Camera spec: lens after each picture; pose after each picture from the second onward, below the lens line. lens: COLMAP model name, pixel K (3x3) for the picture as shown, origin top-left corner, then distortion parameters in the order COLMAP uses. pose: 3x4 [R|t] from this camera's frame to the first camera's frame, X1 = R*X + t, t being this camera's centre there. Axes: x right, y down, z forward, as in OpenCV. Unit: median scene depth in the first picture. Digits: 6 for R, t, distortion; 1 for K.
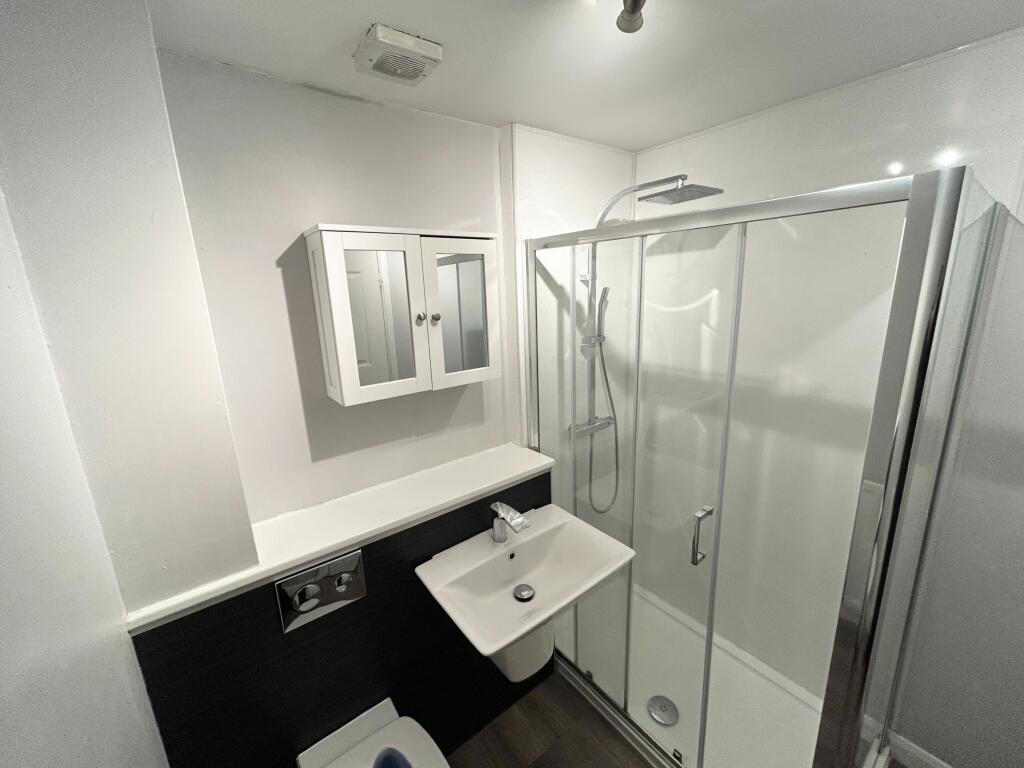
lens RADIAL K [[412.9, 0, 511.3], [0, 412.9, 382.8], [0, 0, 1]] dist [-0.000845, 0.000352]
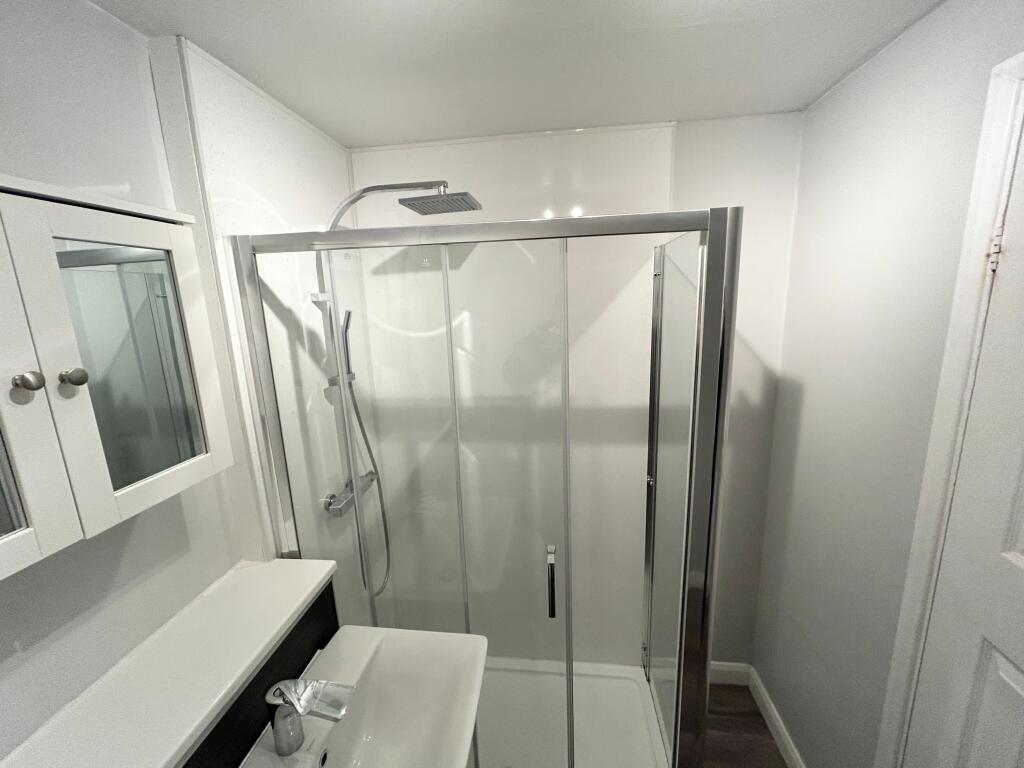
lens RADIAL K [[412.9, 0, 510.1], [0, 412.9, 382.2], [0, 0, 1]] dist [-0.000845, 0.000352]
pose [[0.706847, -0.131220, 0.695089, -0.118941], [0.172694, 0.984921, 0.010319, -0.058017], [-0.685962, 0.112744, 0.718850, 0.266160]]
